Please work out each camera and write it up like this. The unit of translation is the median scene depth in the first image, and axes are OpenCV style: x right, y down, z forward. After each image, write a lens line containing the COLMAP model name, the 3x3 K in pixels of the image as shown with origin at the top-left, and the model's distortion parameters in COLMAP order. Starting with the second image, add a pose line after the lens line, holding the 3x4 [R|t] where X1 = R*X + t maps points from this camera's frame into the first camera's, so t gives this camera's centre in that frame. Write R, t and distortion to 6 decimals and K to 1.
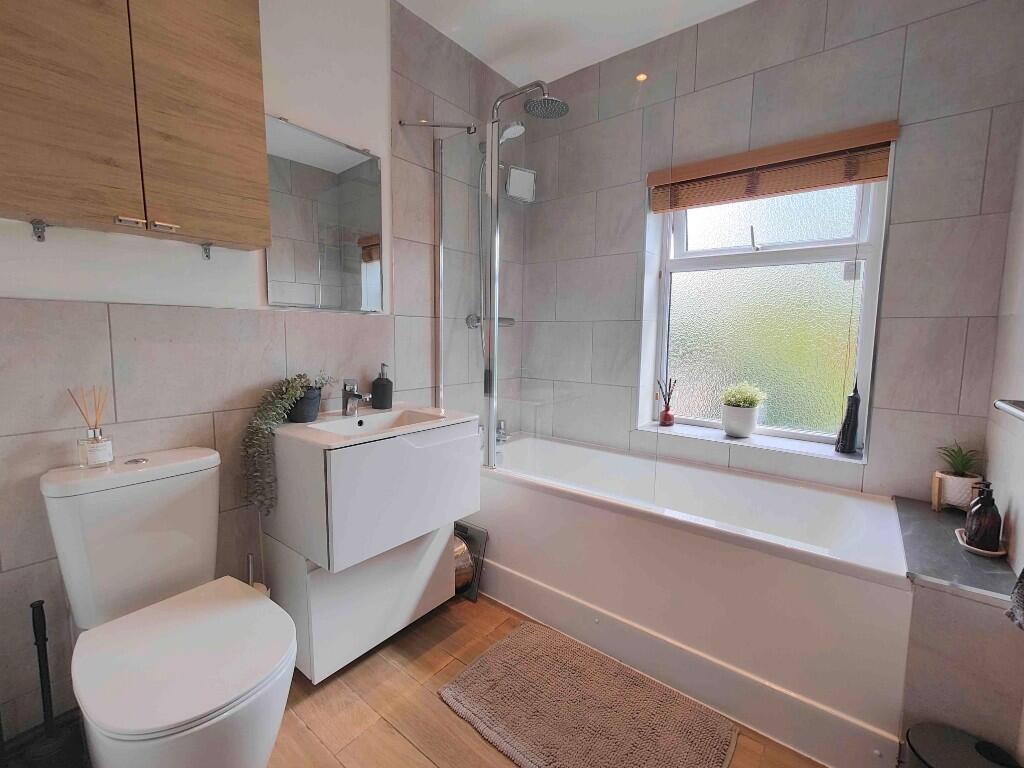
lens RADIAL K [[451.4, 0, 509.7], [0, 451.4, 387.9], [0, 0, 1]] dist [0.001039, -0.000253]
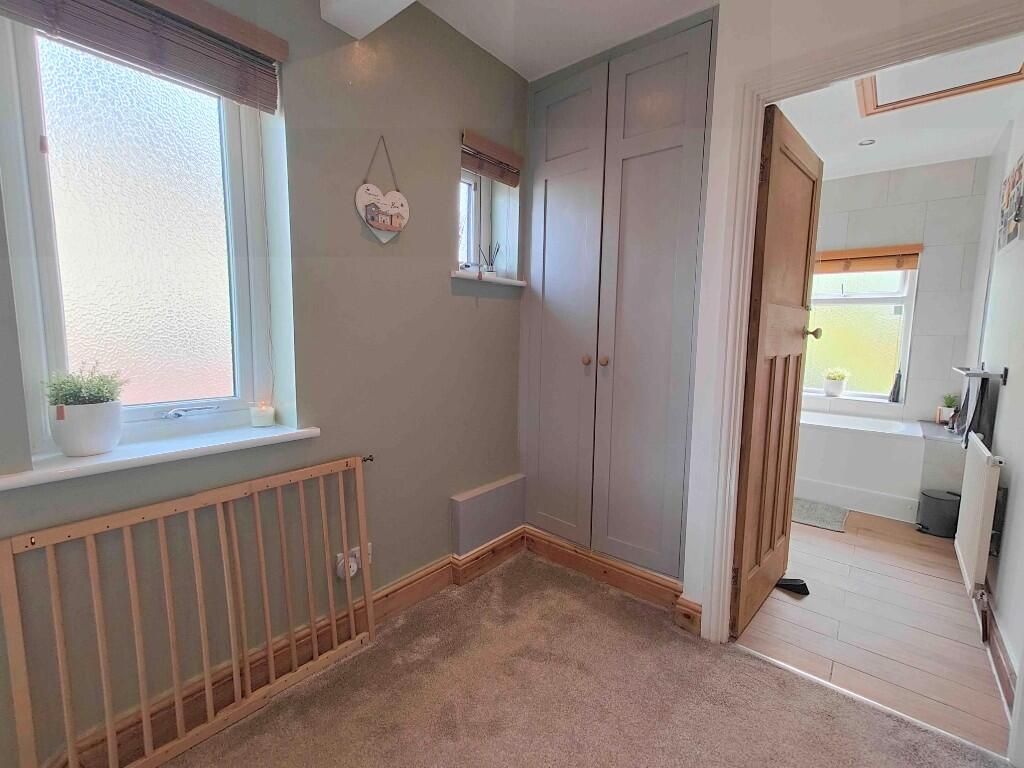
lens RADIAL K [[451.4, 0, 514.3], [0, 451.4, 380.0], [0, 0, 1]] dist [0.001039, -0.000253]
pose [[0.999390, 0.012073, -0.032771, -0.857055], [-0.012190, 0.999920, -0.003358, 0.073942], [0.032728, 0.003756, 0.999457, -1.033310]]
